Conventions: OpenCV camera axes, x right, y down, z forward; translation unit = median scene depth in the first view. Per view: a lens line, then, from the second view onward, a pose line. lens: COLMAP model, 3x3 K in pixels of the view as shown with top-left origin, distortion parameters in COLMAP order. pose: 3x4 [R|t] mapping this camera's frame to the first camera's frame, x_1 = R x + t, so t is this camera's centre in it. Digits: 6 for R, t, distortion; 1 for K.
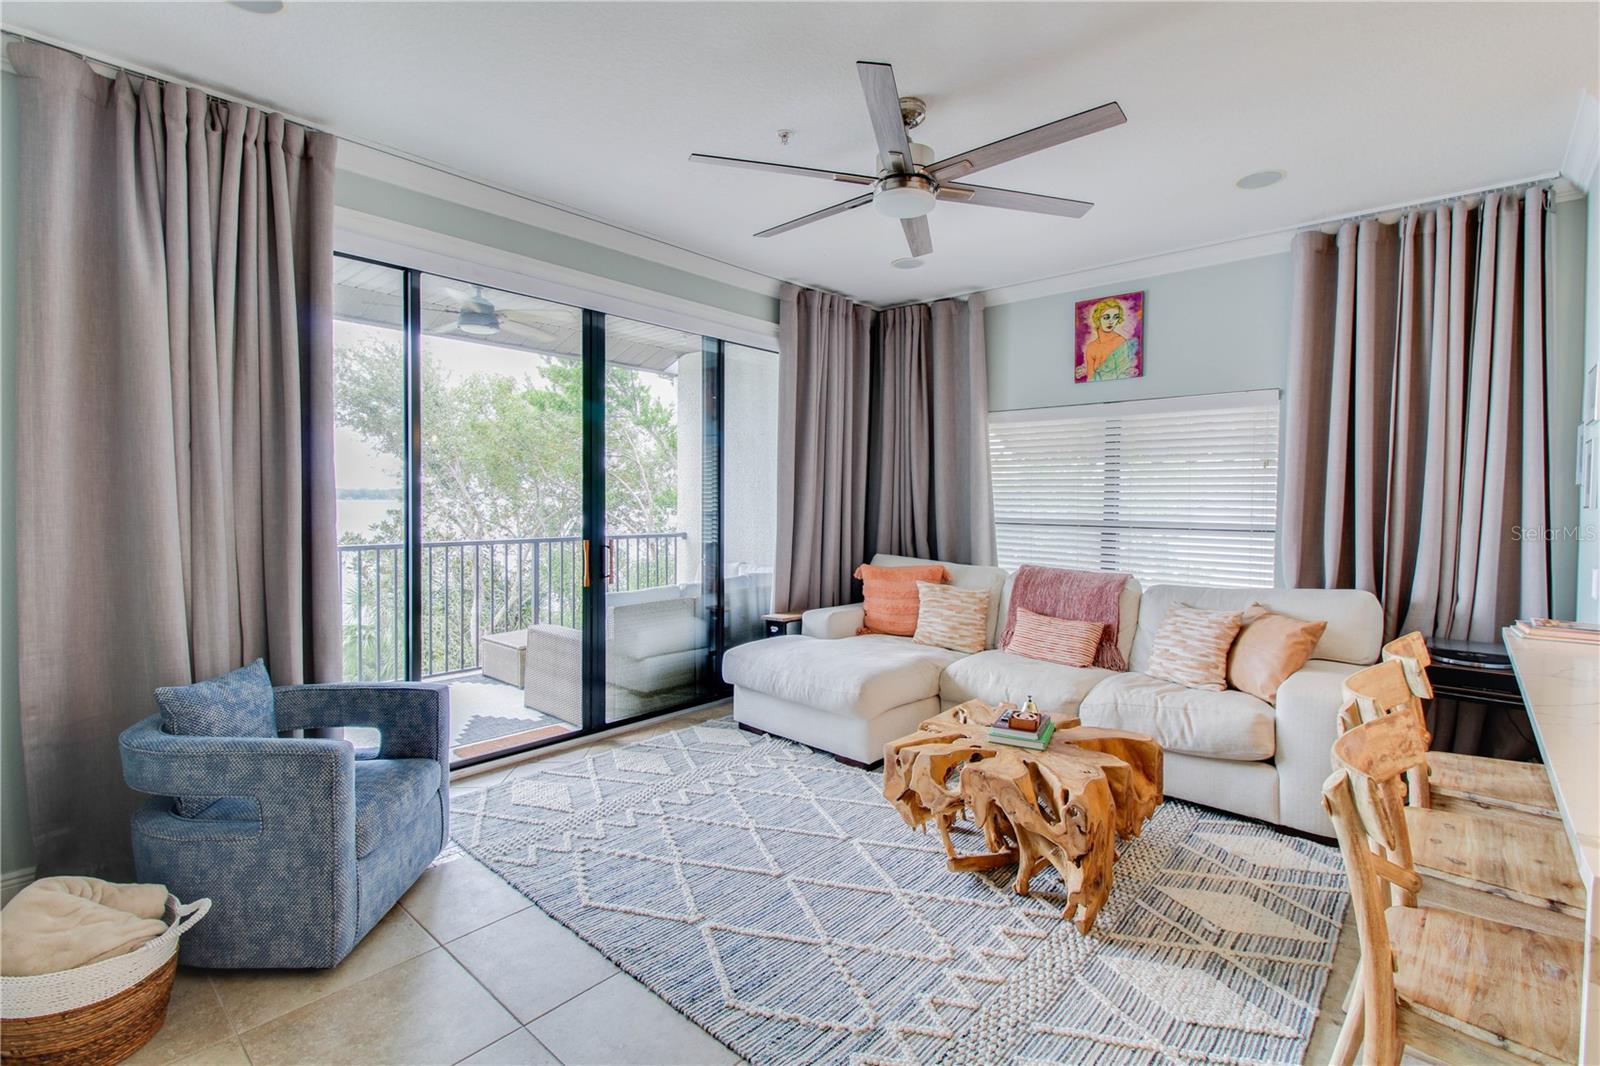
lens RADIAL K [[735.9, 0, 805.8], [0, 735.9, 517.6], [0, 0, 1]] dist [-0.002716, -0.001545]
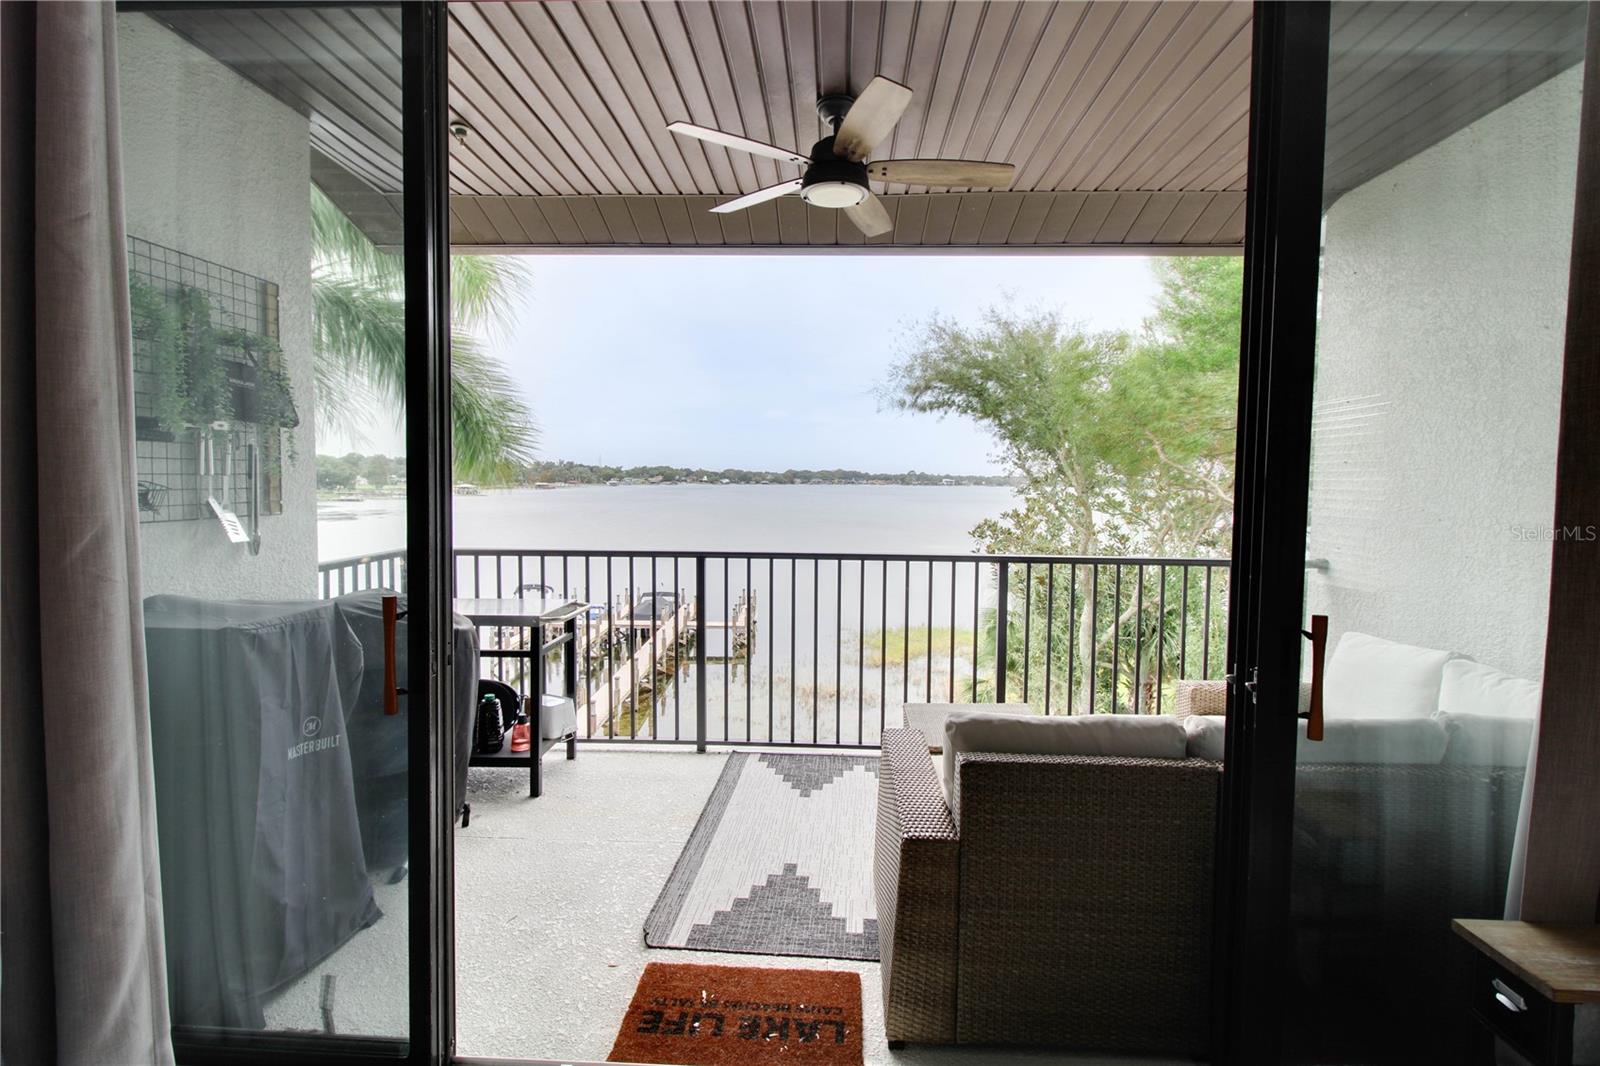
lens RADIAL K [[735.9, 0, 805.8], [0, 735.9, 517.6], [0, 0, 1]] dist [-0.002716, -0.001545]
pose [[0.635170, 0.040437, -0.771313, -0.004163], [-0.028006, 0.999178, 0.029321, -0.010290], [0.771865, 0.002977, 0.635780, 0.320888]]
